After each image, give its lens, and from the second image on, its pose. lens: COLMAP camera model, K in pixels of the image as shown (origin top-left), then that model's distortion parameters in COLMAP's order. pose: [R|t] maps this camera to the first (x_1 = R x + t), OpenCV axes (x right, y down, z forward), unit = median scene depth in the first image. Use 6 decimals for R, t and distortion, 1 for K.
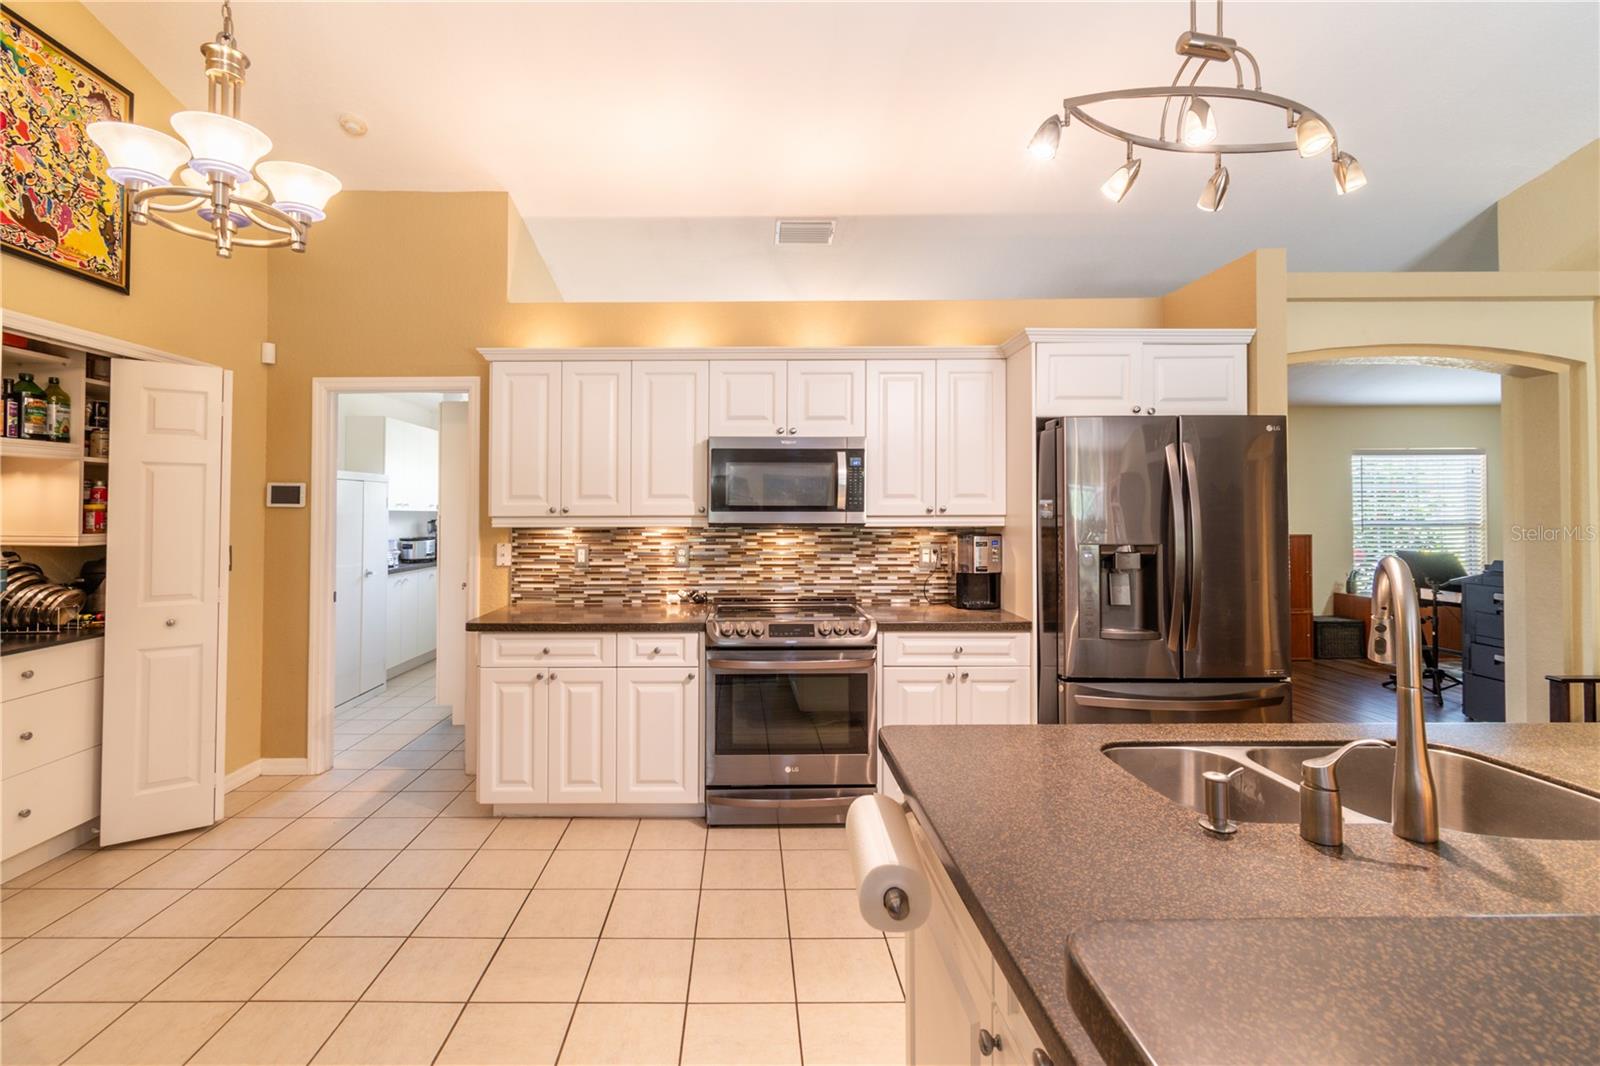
lens RADIAL K [[749.0, 0, 730.6], [0, 749.0, 504.4], [0, 0, 1]] dist [-0.002300, 0.000051]
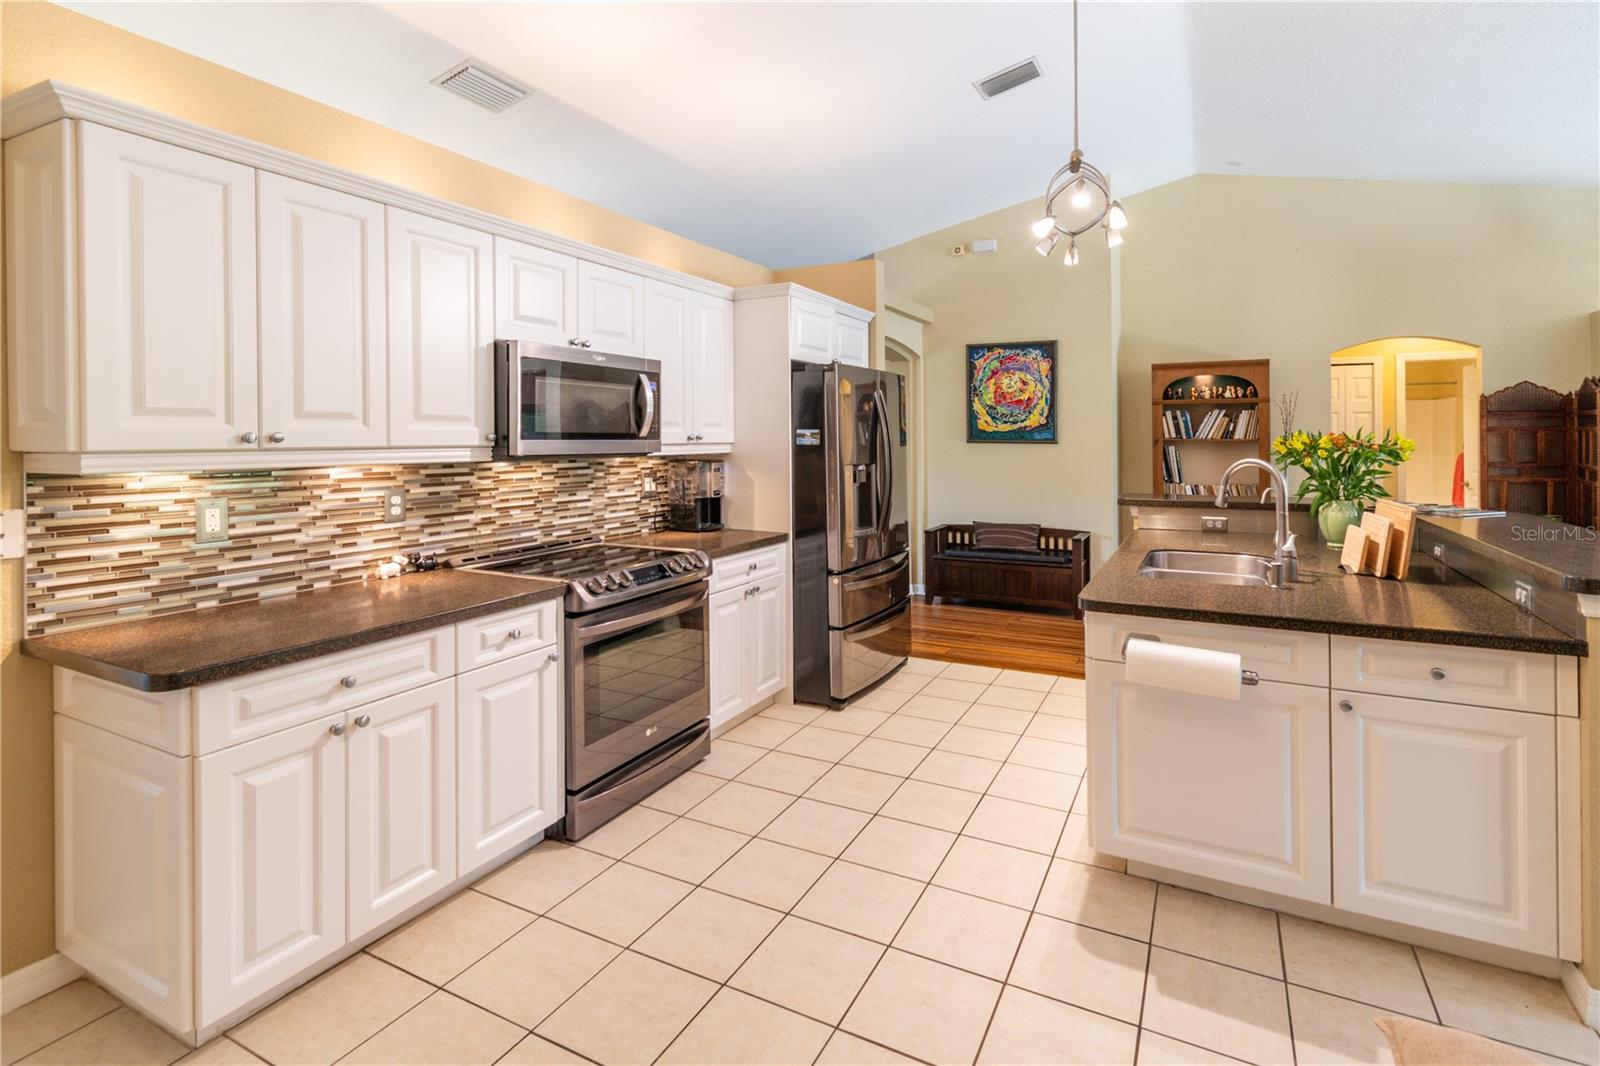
lens RADIAL K [[735.3, 0, 865.2], [0, 735.3, 449.7], [0, 0, 1]] dist [0.000498, -0.000040]
pose [[0.420171, -0.013632, 0.907343, -0.514136], [-0.007697, 0.999798, 0.018585, 0.002937], [-0.907412, -0.014793, 0.419981, 0.352444]]
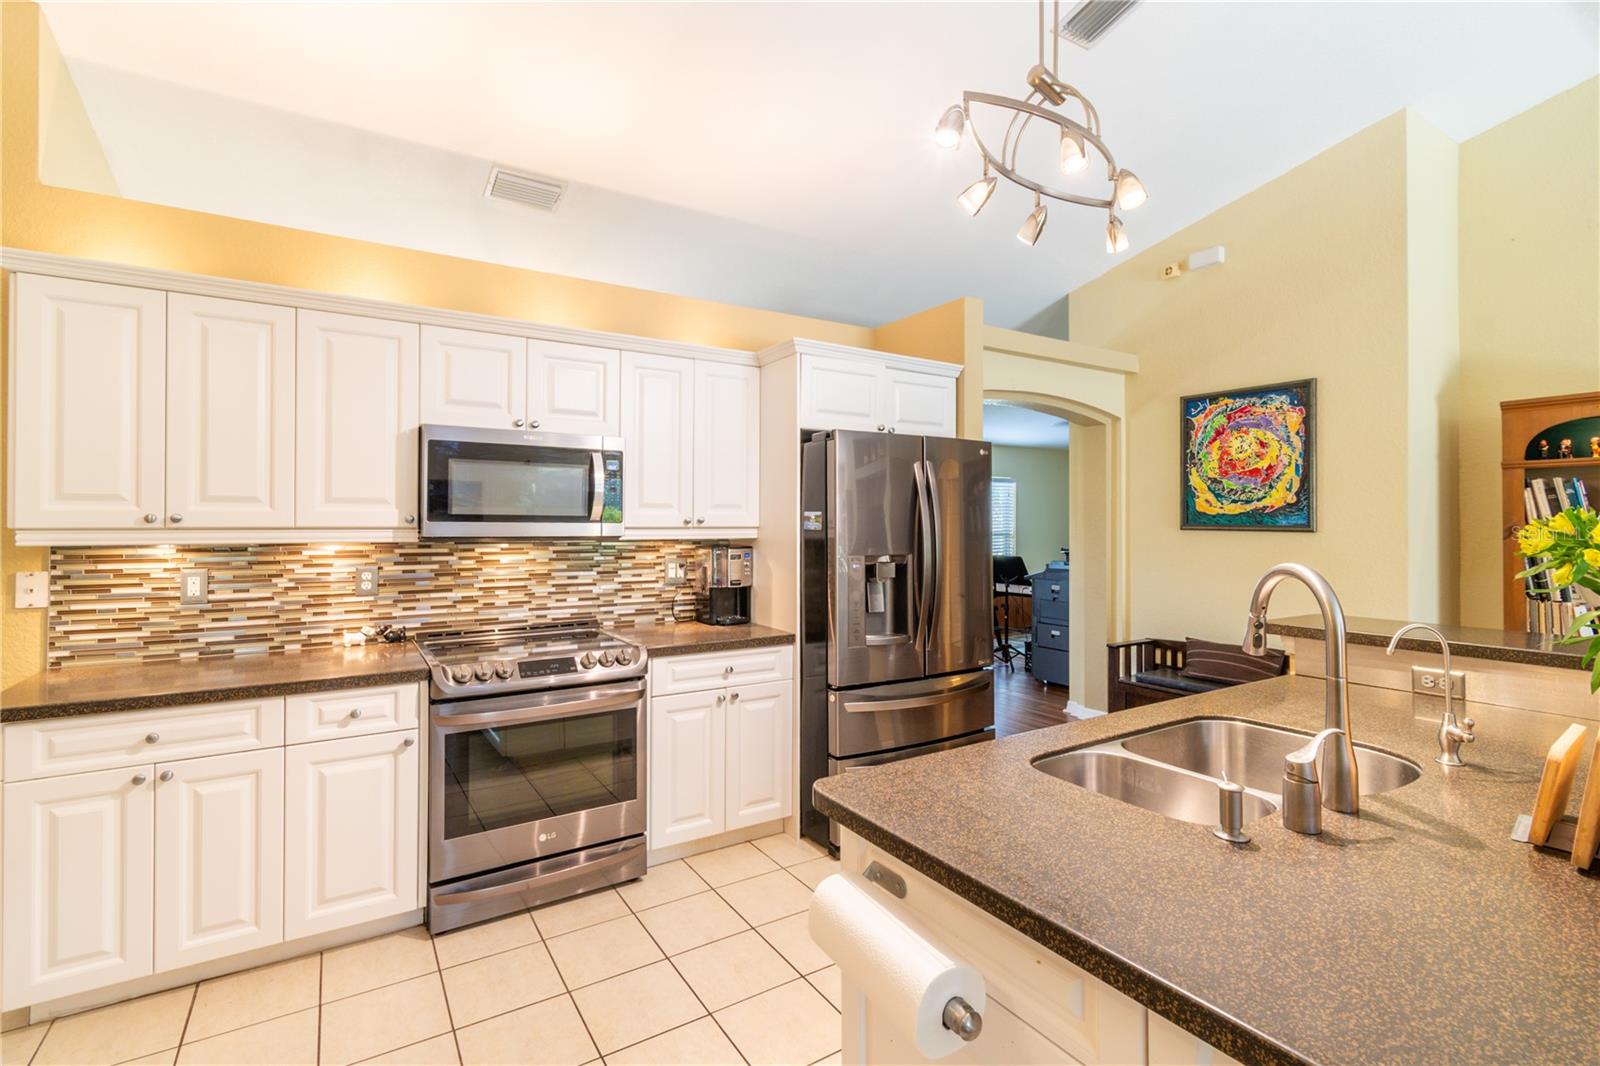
lens RADIAL K [[749.0, 0, 805.8], [0, 749.0, 525.5], [0, 0, 1]] dist [0.002315, 0.000208]
pose [[0.837086, 0.002018, 0.547068, -0.113026], [-0.008904, 0.999911, 0.009936, 0.002256], [-0.546999, -0.013188, 0.837029, 0.139508]]
